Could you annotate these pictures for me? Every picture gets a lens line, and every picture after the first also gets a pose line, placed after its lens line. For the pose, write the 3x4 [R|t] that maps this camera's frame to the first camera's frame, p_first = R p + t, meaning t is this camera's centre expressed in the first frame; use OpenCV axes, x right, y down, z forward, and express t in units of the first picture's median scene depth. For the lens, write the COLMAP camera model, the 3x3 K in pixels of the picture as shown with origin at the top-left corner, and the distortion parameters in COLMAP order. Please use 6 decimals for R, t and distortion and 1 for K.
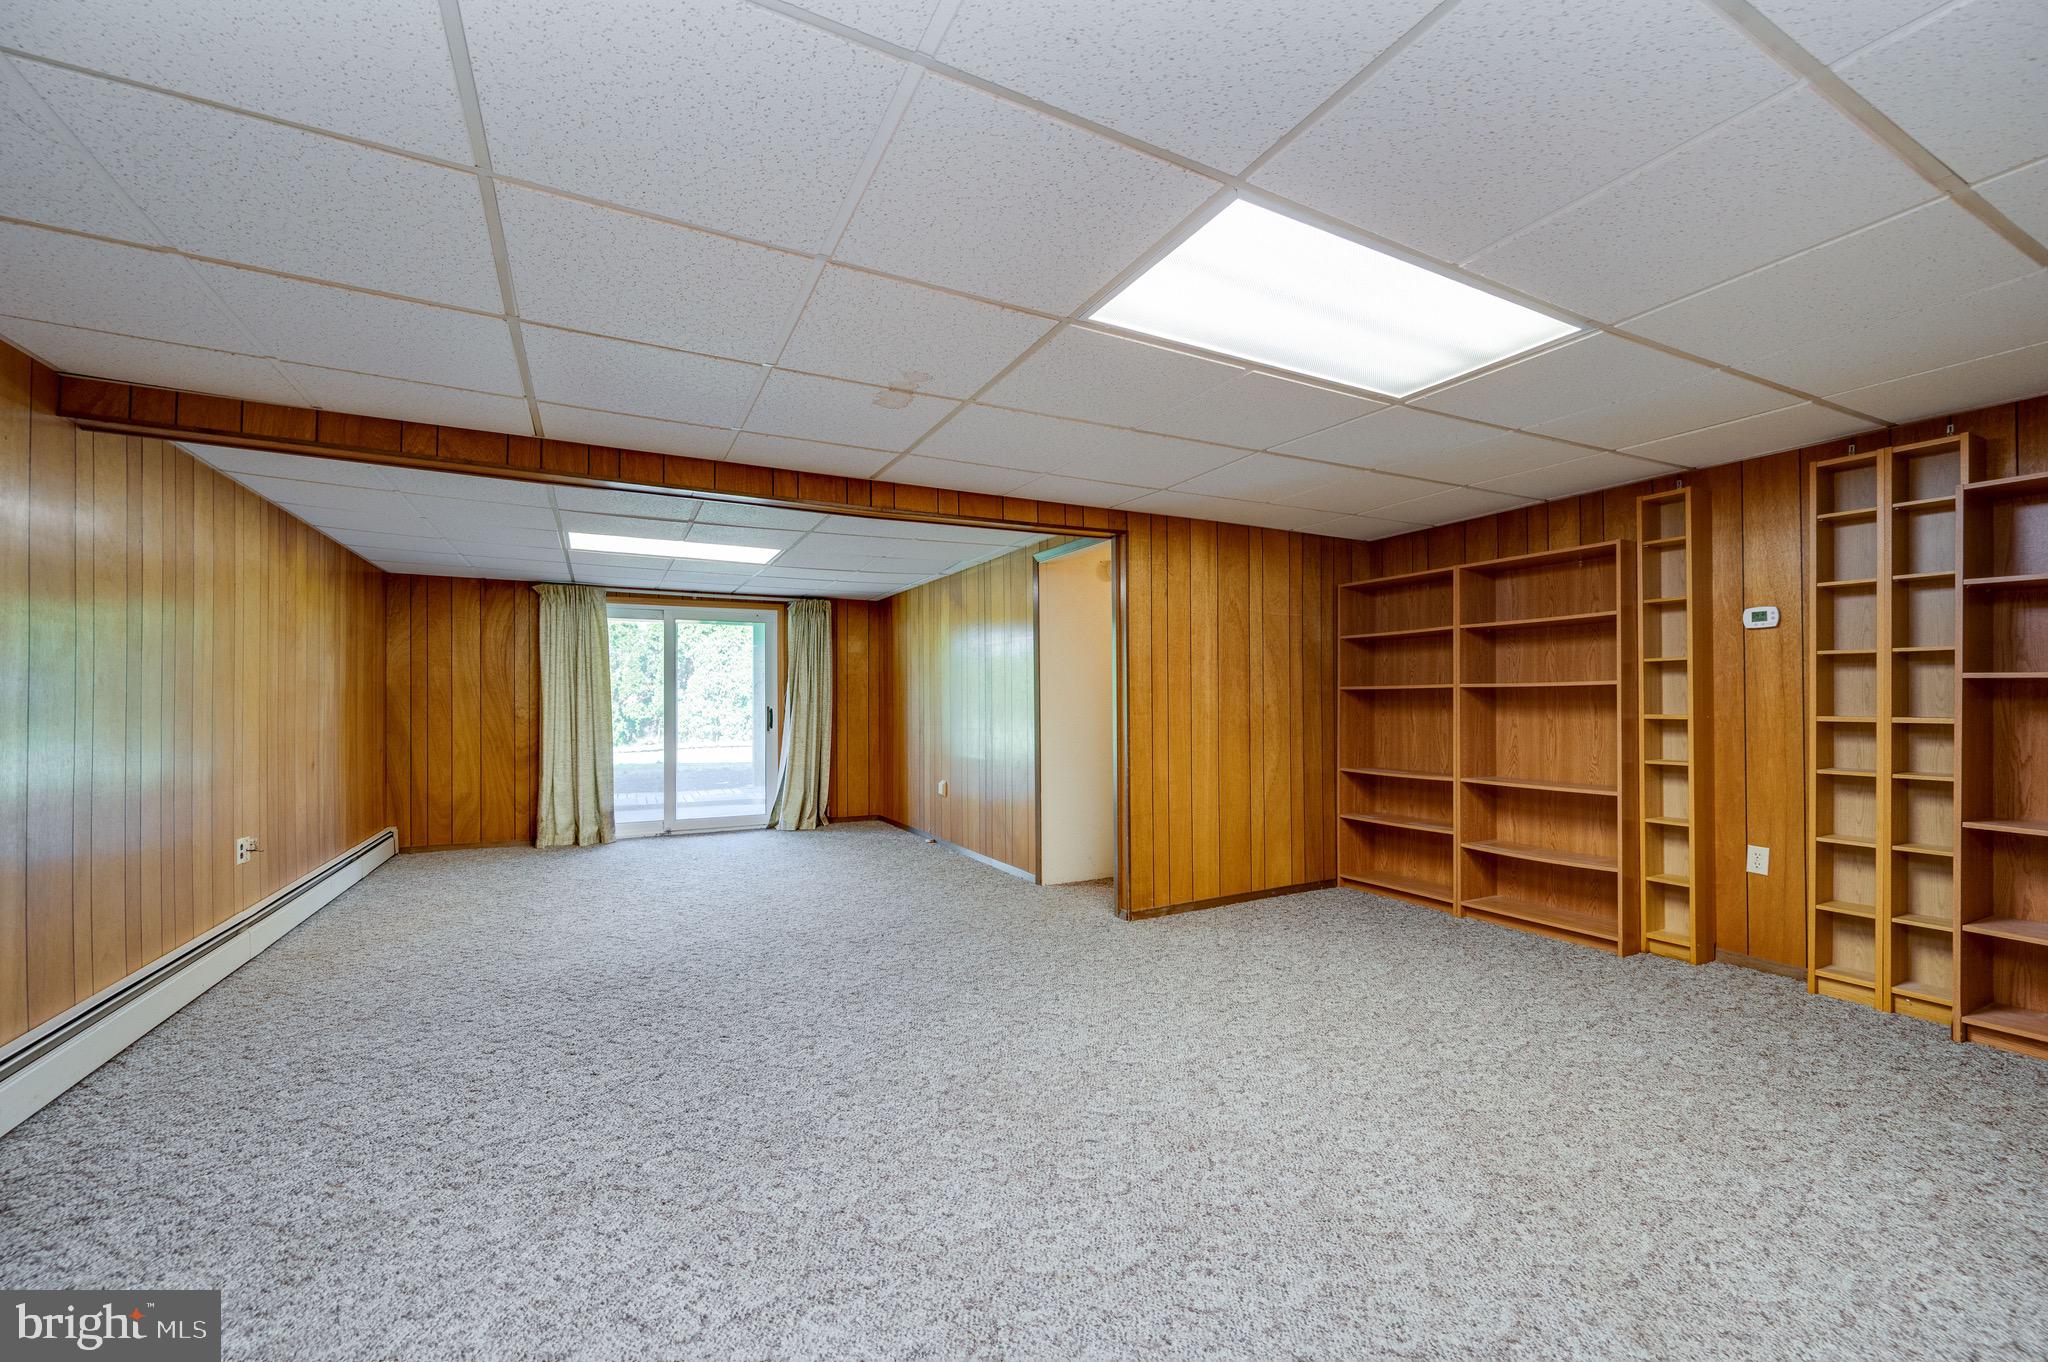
lens RADIAL K [[808.2, 0, 1062.5], [0, 808.2, 694.5], [0, 0, 1]] dist [-0.002849, -0.000143]
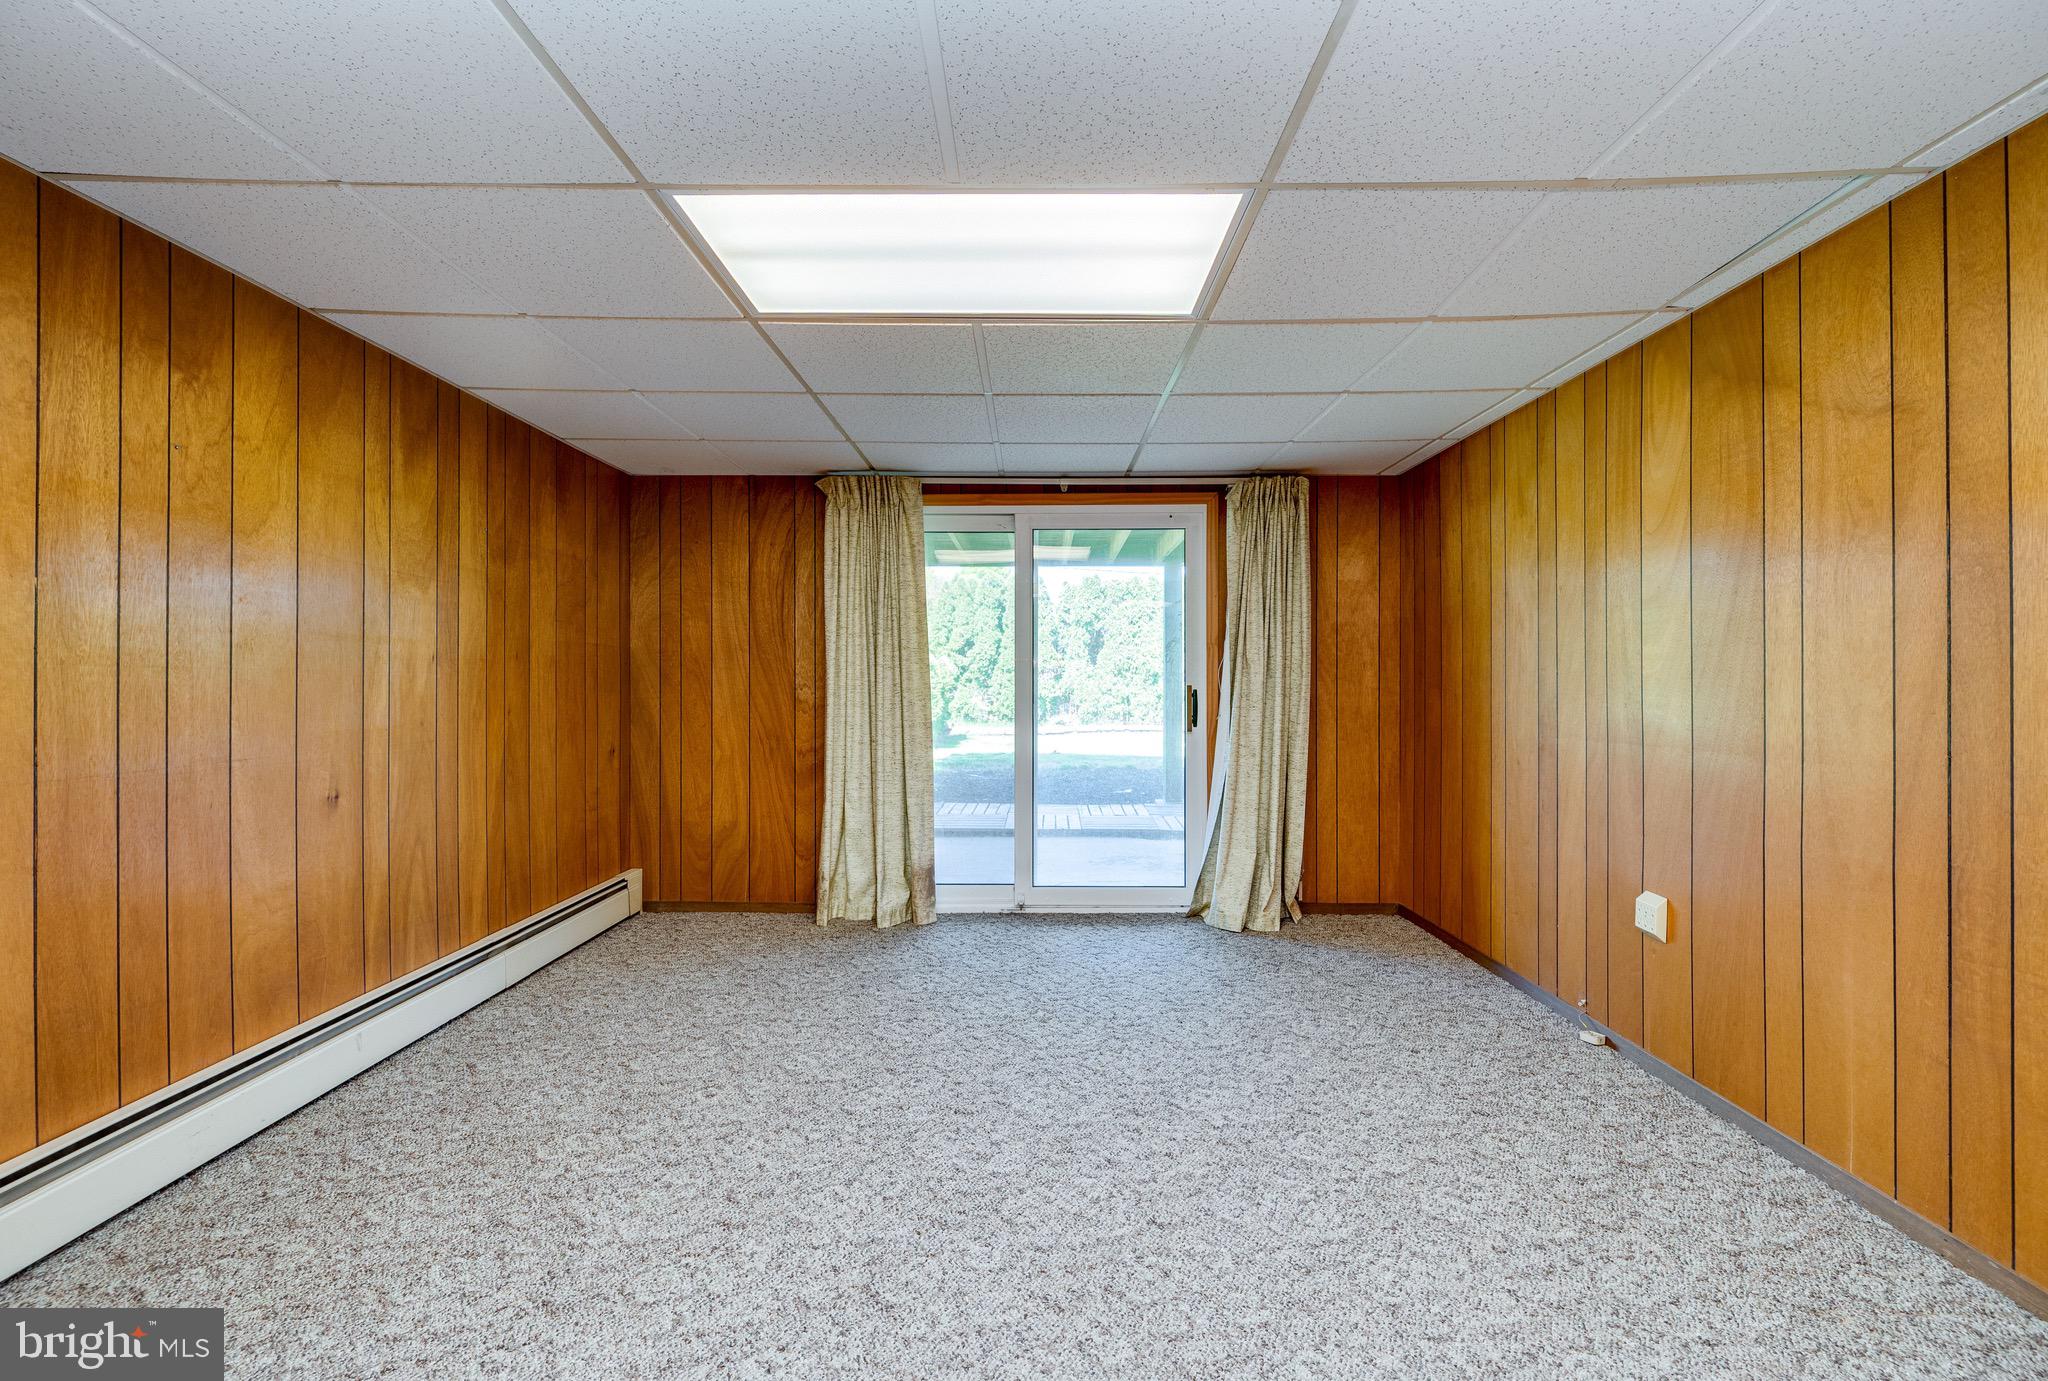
lens RADIAL K [[884.1, 0, 1064.0], [0, 884.1, 679.5], [0, 0, 1]] dist [-0.005948, -0.000441]
pose [[0.886922, 0.003872, -0.461903, -0.190328], [0.000162, 0.999962, 0.008694, 0.006196], [0.461919, -0.007786, 0.886888, 0.501272]]
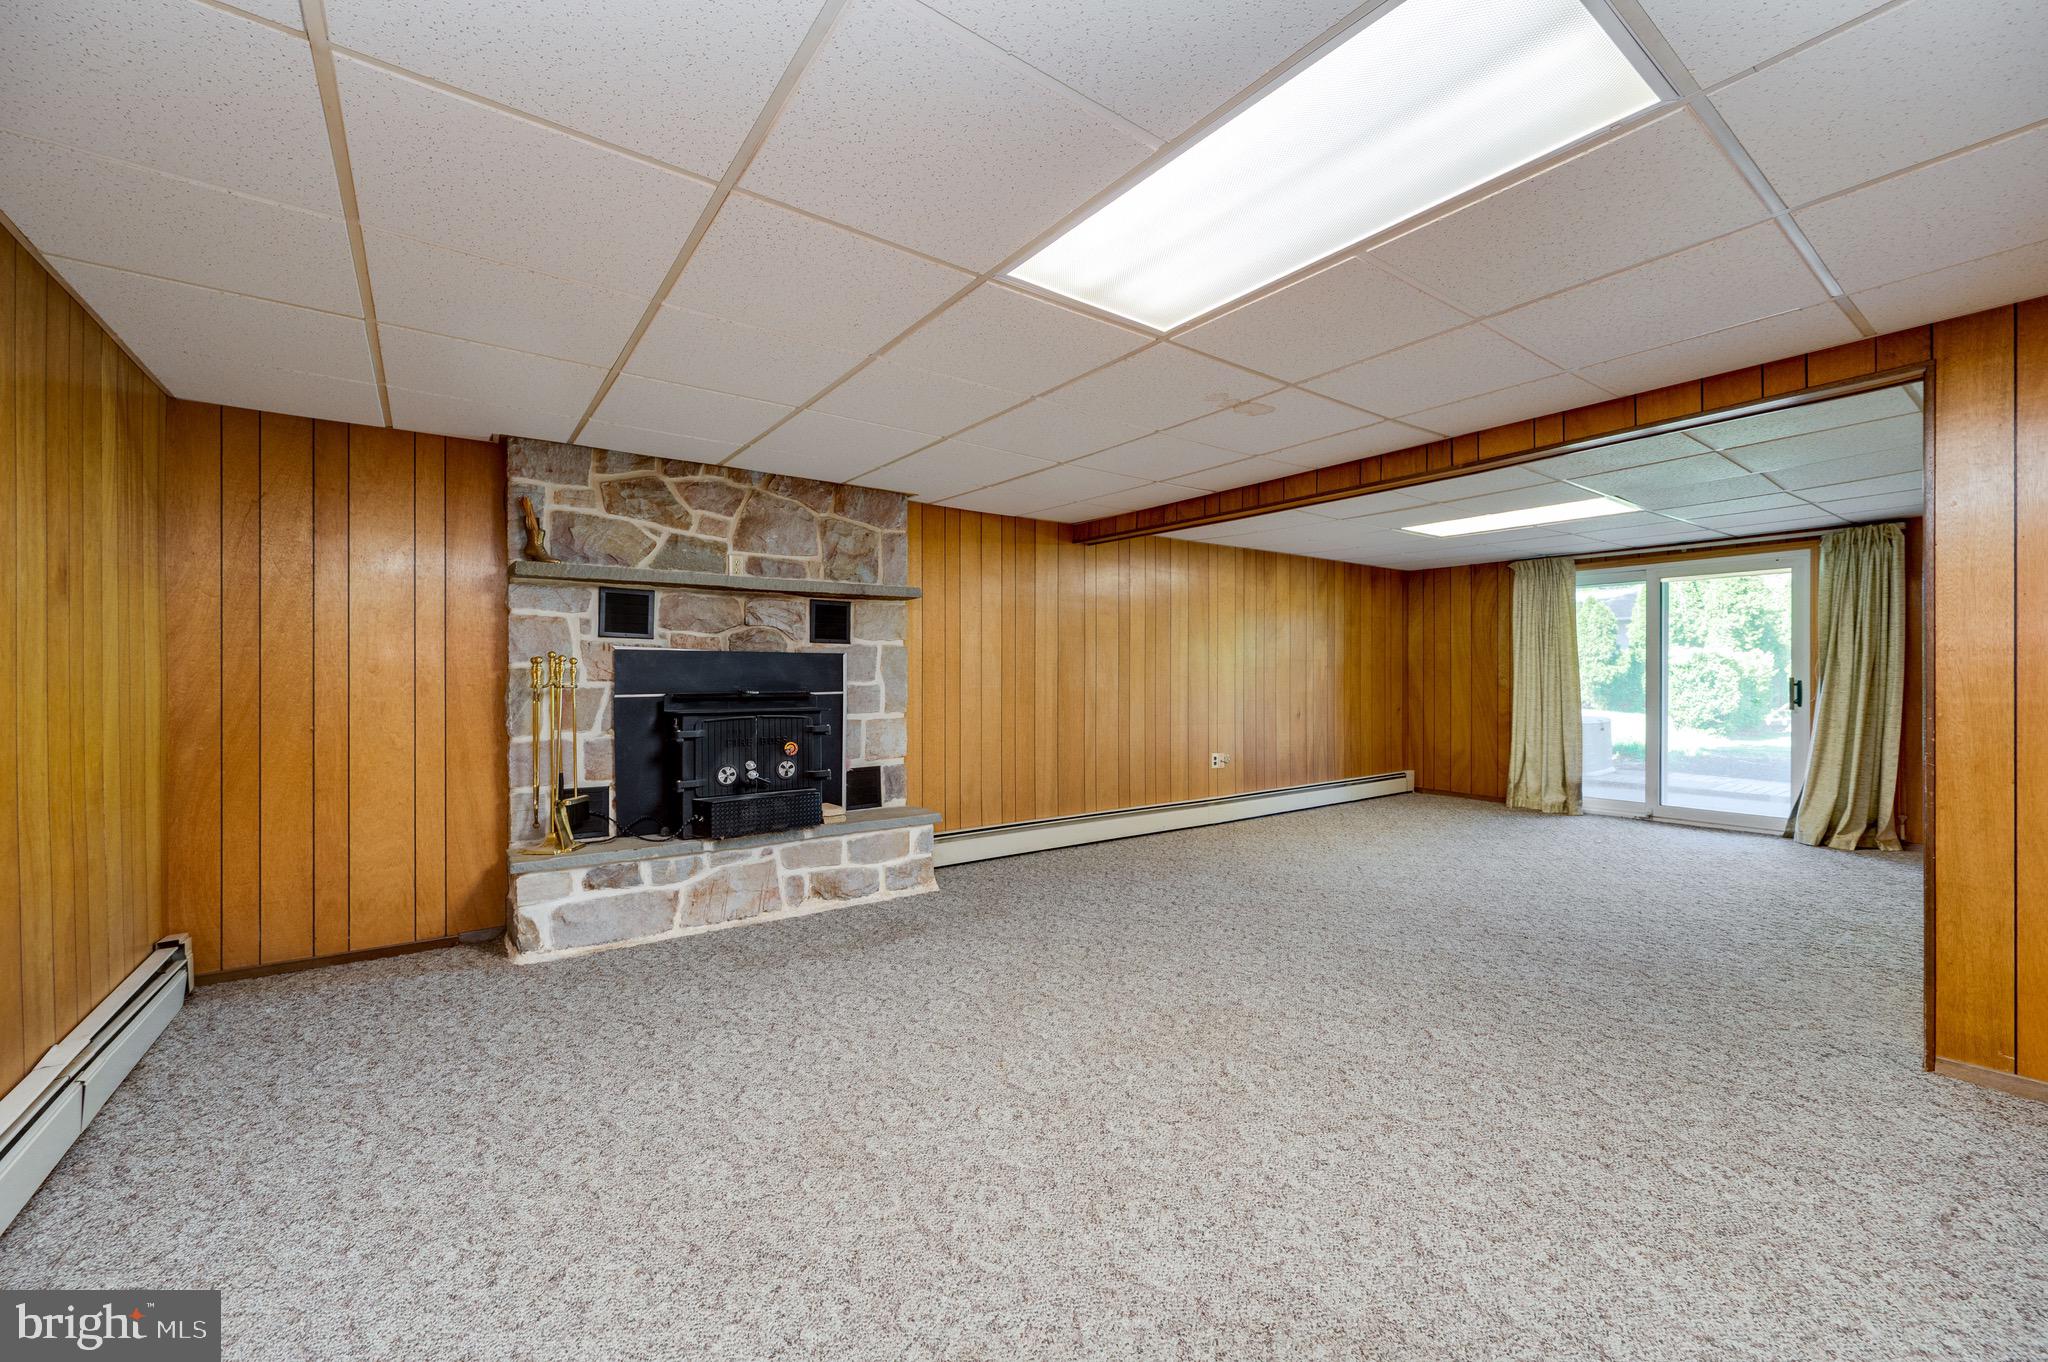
lens RADIAL K [[808.2, 0, 1002.7], [0, 808.2, 679.6], [0, 0, 1]] dist [-0.002849, -0.000143]
pose [[0.128362, 0.009088, -0.991686, 0.329598], [0.010991, 0.999884, 0.010586, 0.000423], [0.991667, -0.012258, 0.128247, 0.185484]]
